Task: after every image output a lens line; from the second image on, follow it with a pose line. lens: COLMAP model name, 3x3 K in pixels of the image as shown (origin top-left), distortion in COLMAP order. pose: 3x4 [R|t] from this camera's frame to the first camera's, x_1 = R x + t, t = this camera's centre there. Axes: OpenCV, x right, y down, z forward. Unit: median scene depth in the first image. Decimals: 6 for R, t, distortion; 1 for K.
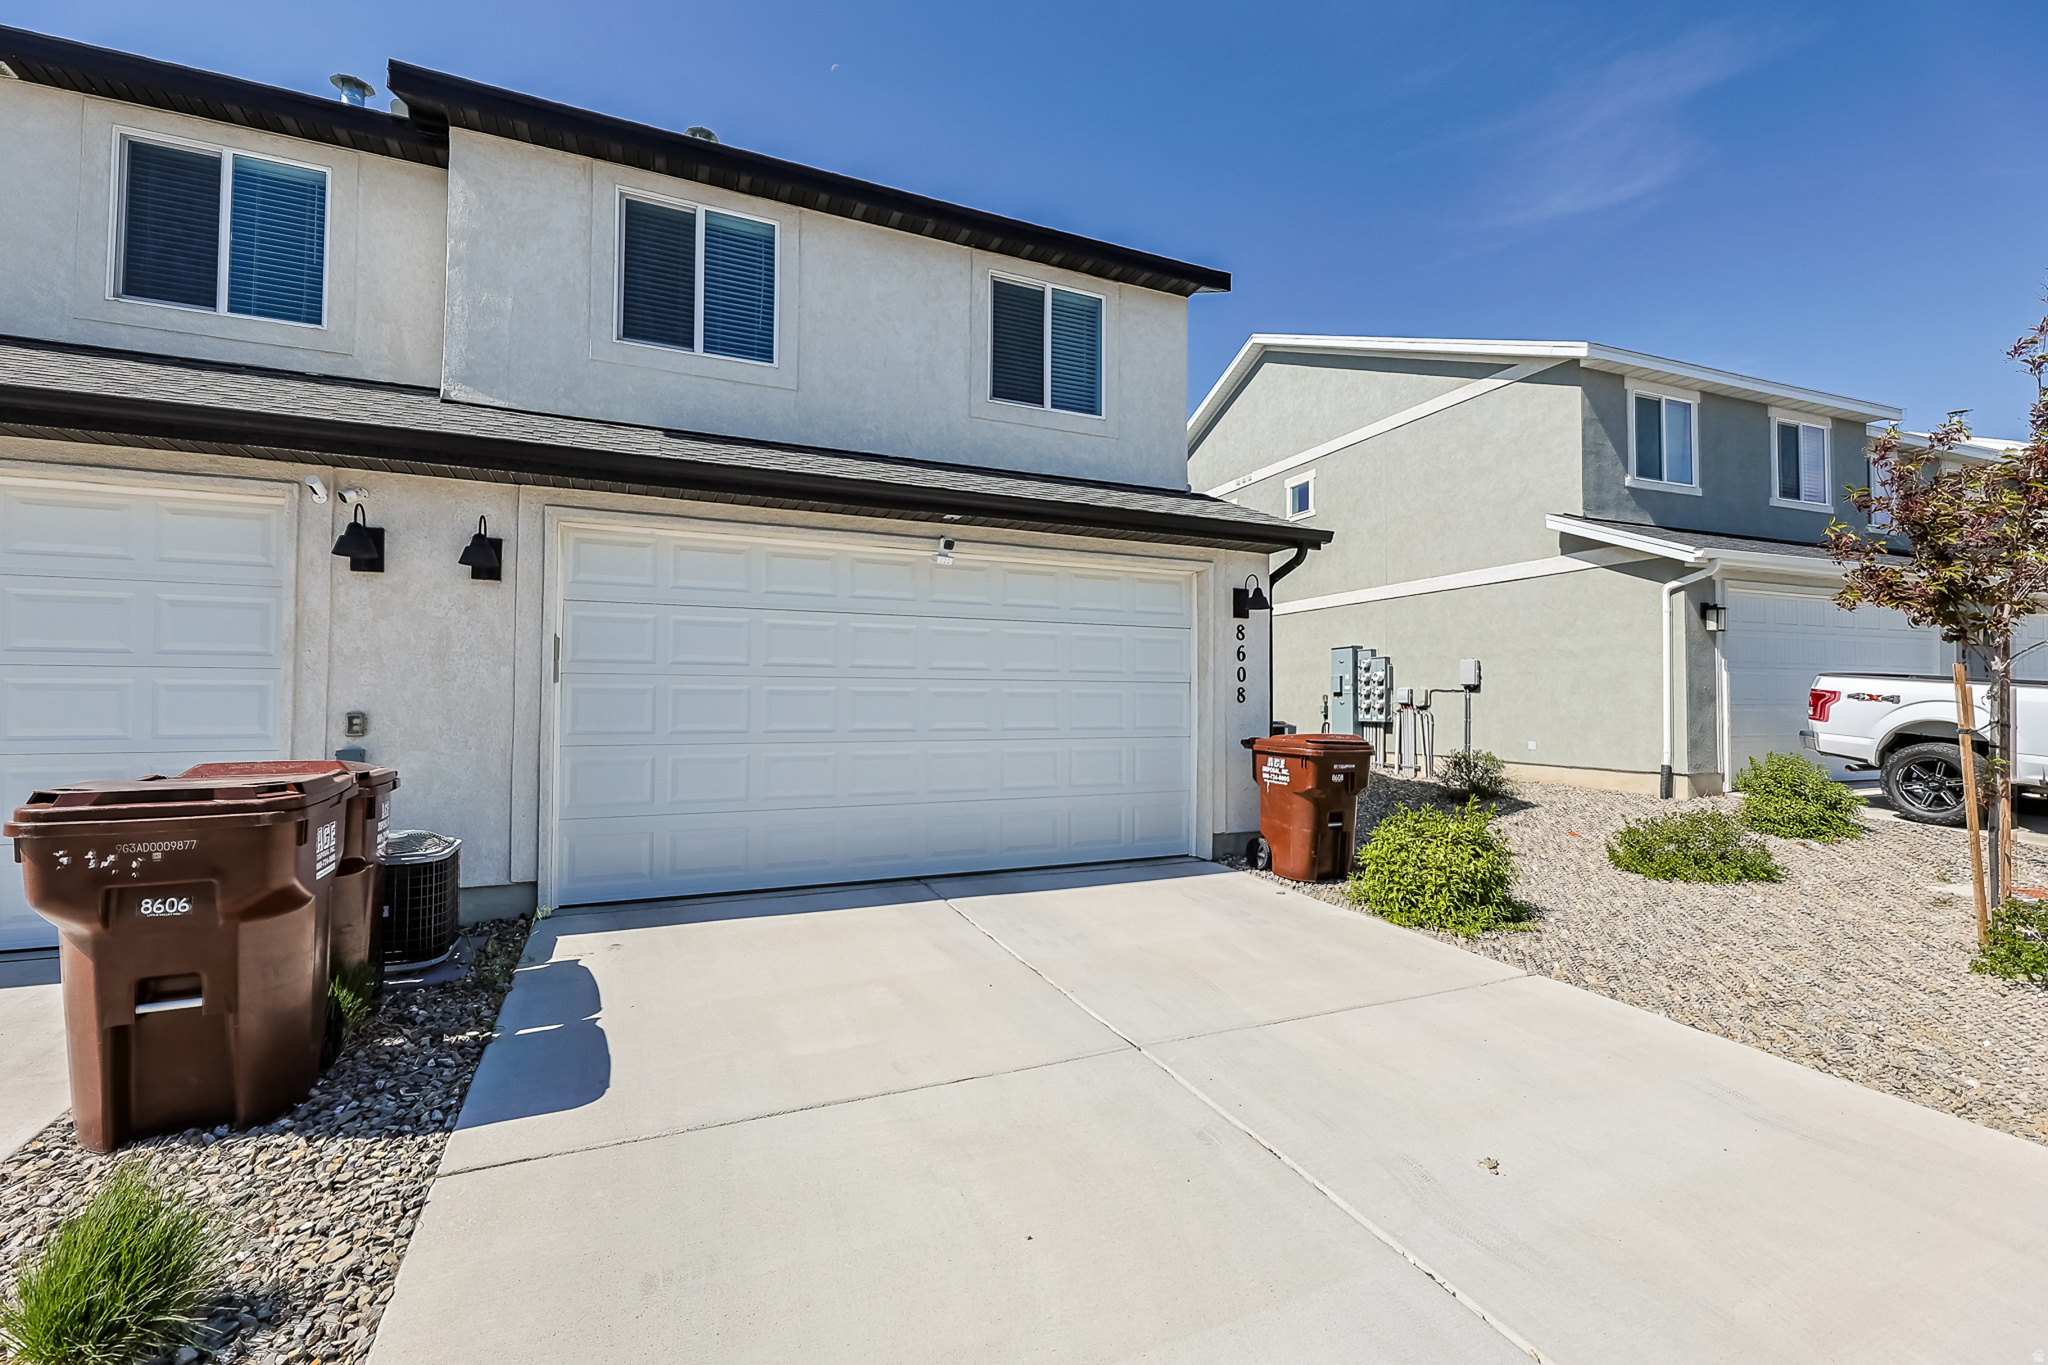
lens RADIAL K [[810.8, 0, 1023.4], [0, 810.8, 674.5], [0, 0, 1]] dist [-0.002341, -0.000254]
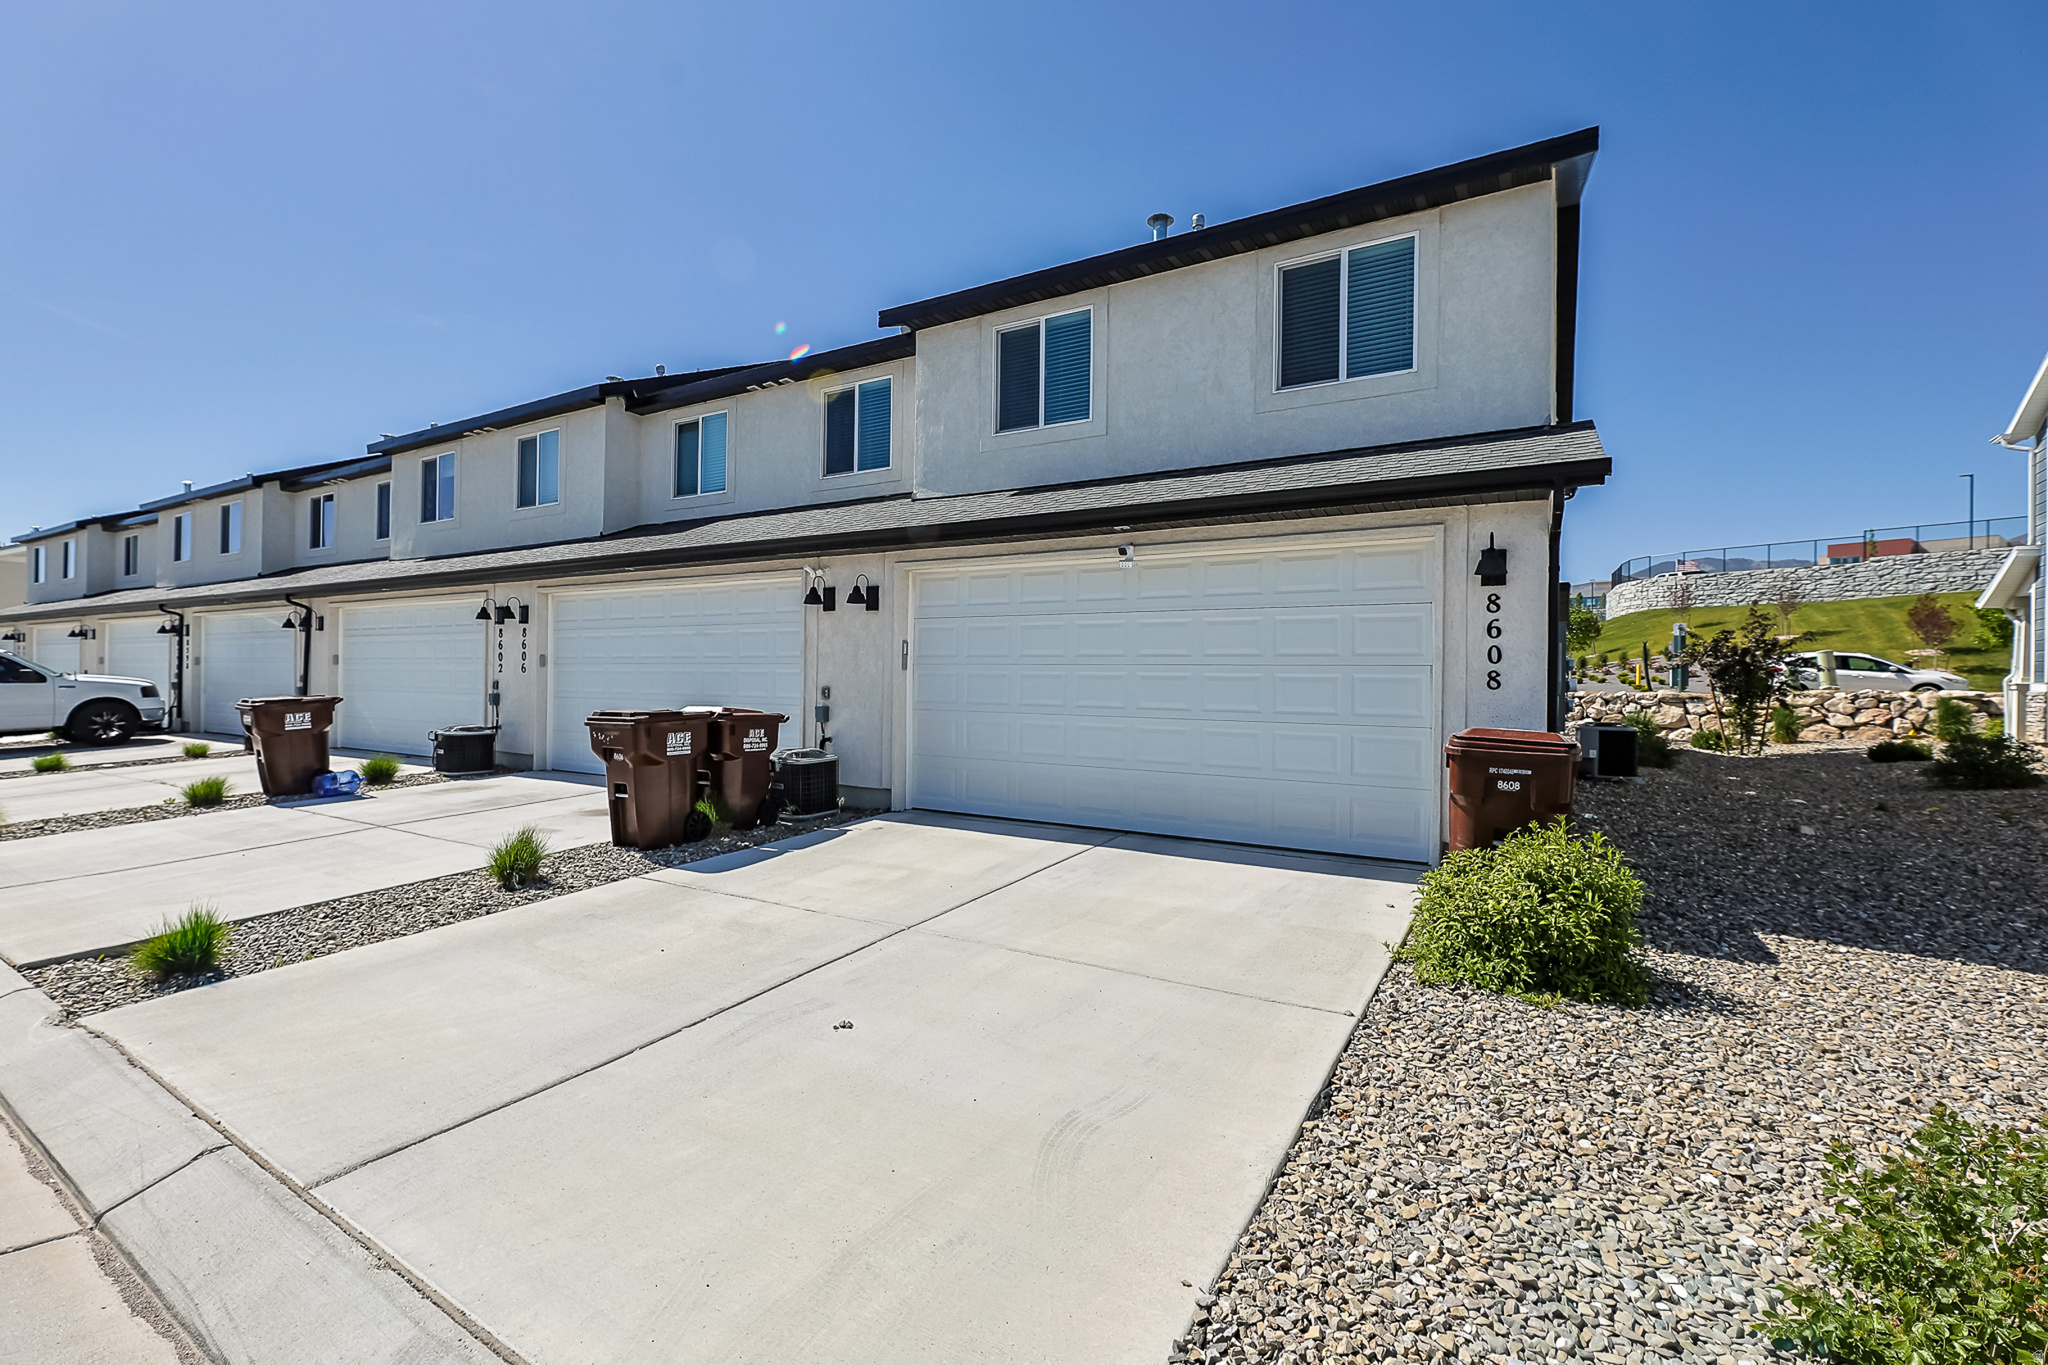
lens RADIAL K [[820.7, 0, 1070.6], [0, 820.7, 666.5], [0, 0, 1]] dist [-0.001234, -0.000301]
pose [[0.632765, -0.006430, -0.774317, 0.704347], [0.017010, 0.999840, 0.005597, -0.000105], [0.774157, -0.016713, 0.632773, 0.159438]]
